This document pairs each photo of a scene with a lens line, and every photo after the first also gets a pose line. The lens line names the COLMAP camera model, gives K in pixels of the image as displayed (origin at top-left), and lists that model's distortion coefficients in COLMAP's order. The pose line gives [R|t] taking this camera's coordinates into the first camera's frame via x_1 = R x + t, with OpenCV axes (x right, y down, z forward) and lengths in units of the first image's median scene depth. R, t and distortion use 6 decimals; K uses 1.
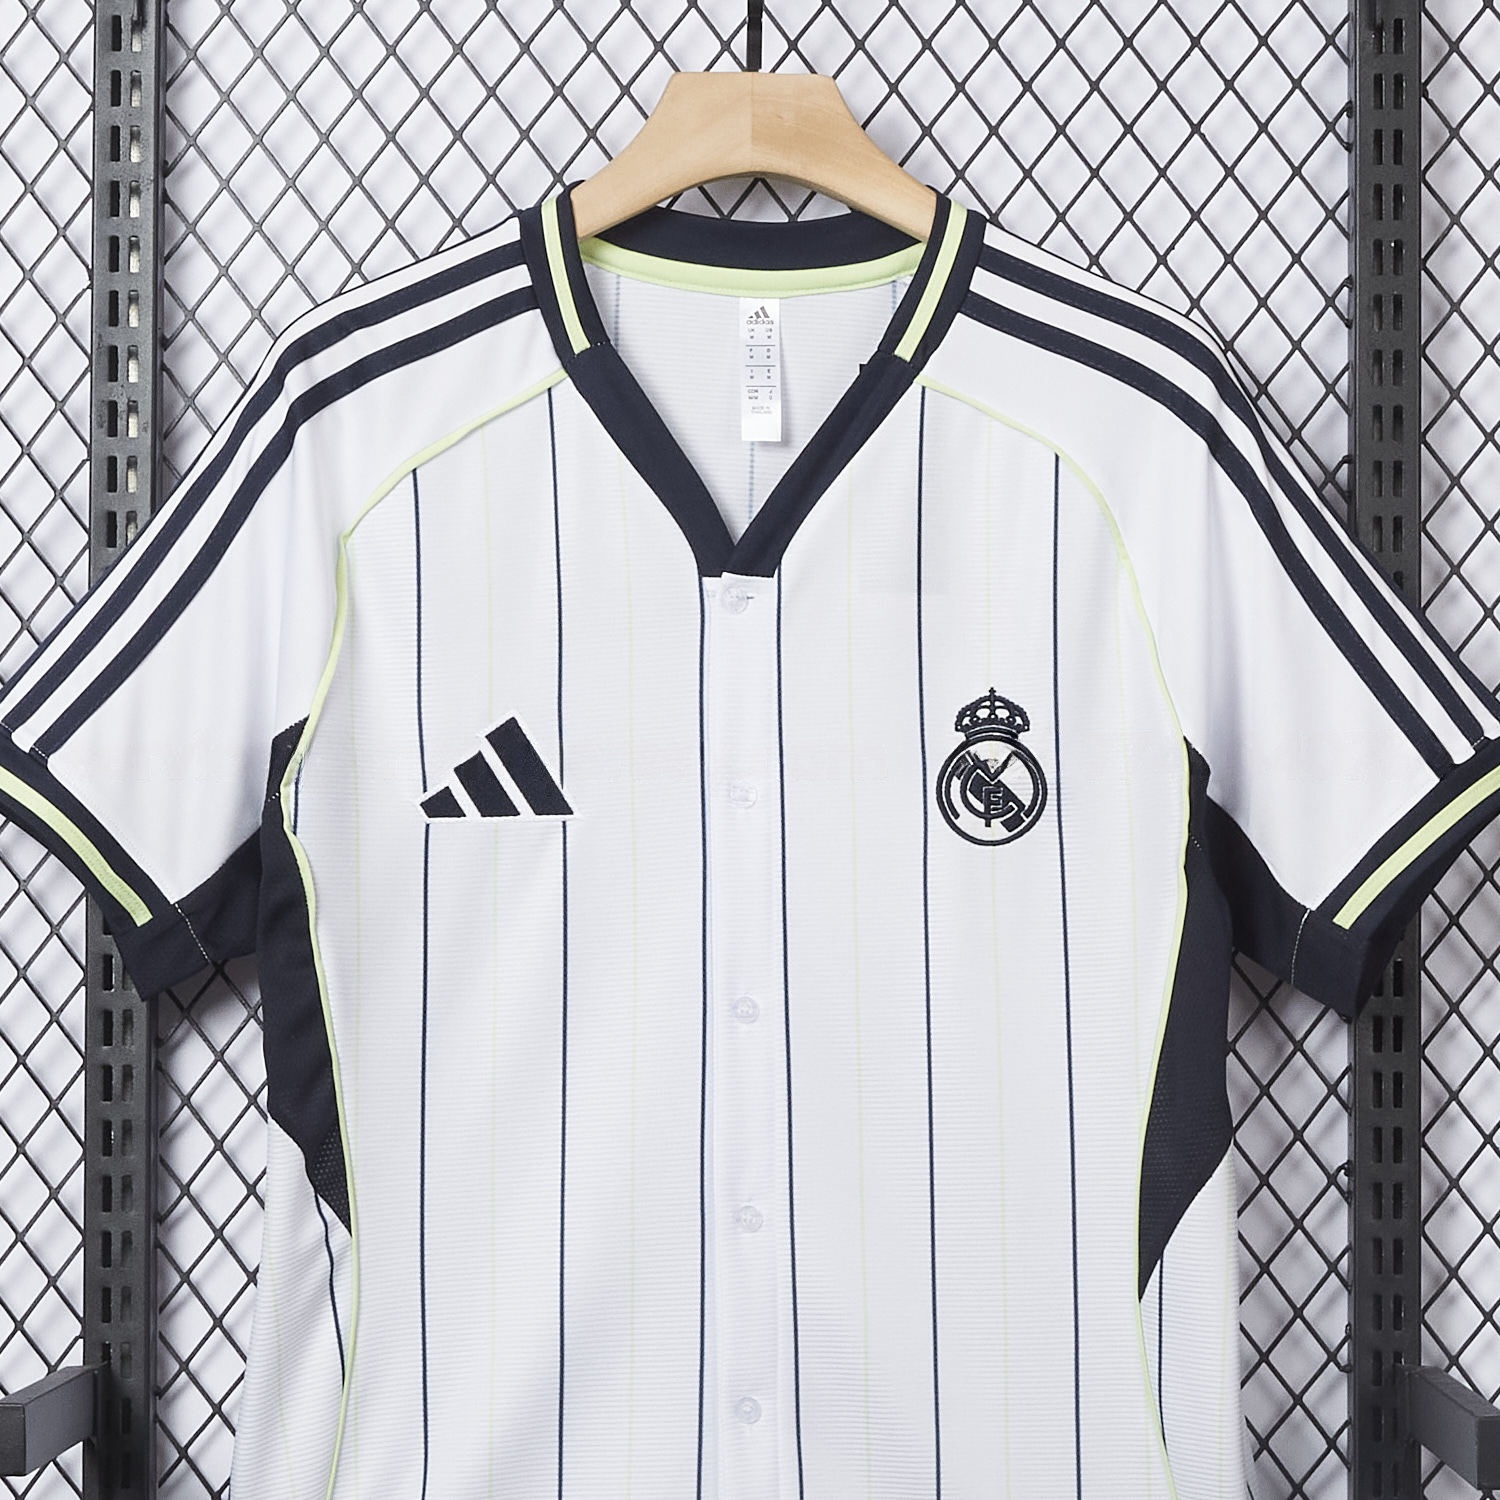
lens RADIAL K [[8708.7, 0, 704.2], [0, 8708.7, 765.6], [0, 0, 1]] dist [0.190120, 0.000000]
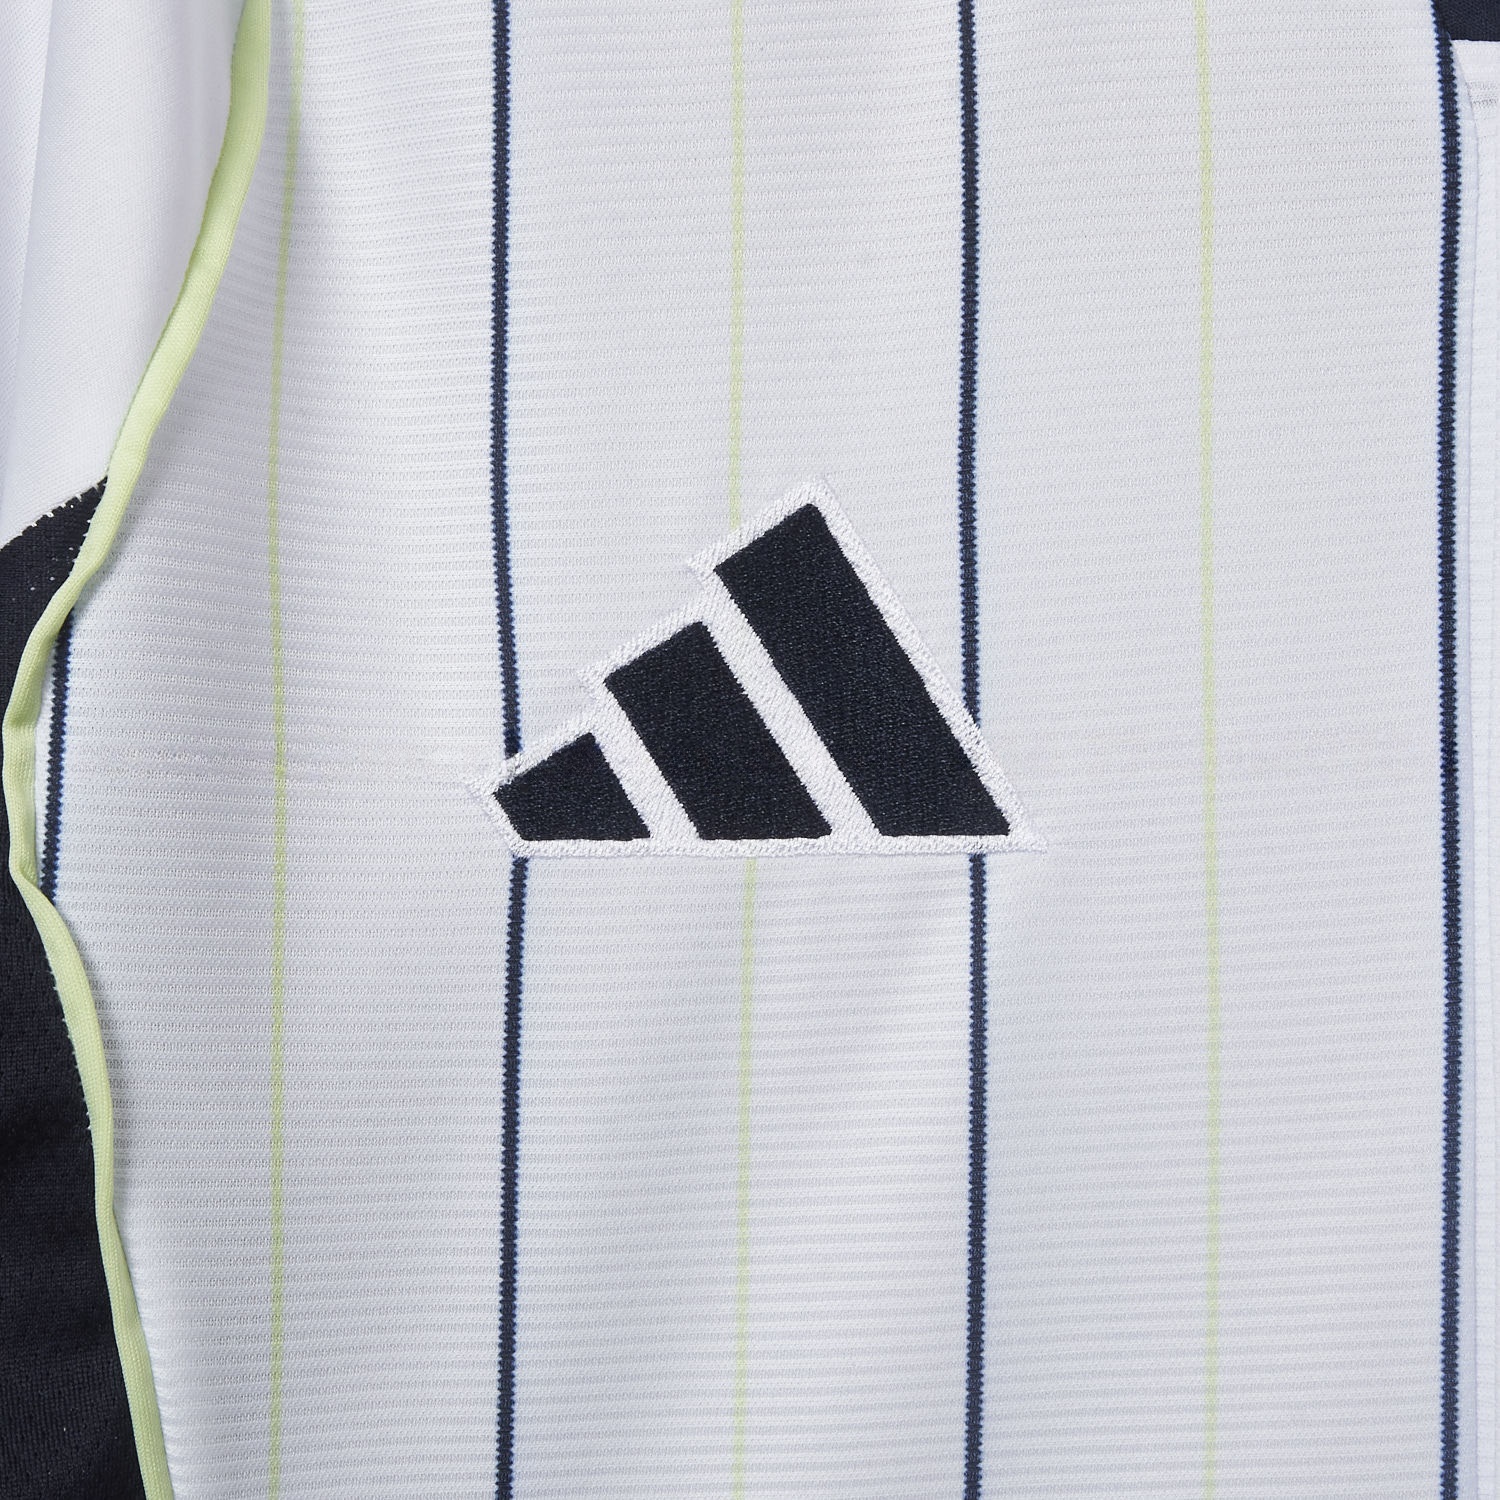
lens RADIAL K [[8708.7, 0, 749.9], [0, 8708.7, 750.1], [0, 0, 1]] dist [0.190120, 0.000000]
pose [[0.999005, 0.009873, -0.043500, -0.010937], [-0.010067, 0.999940, -0.004233, 0.004130], [0.043456, 0.004667, 0.999044, 0.702812]]
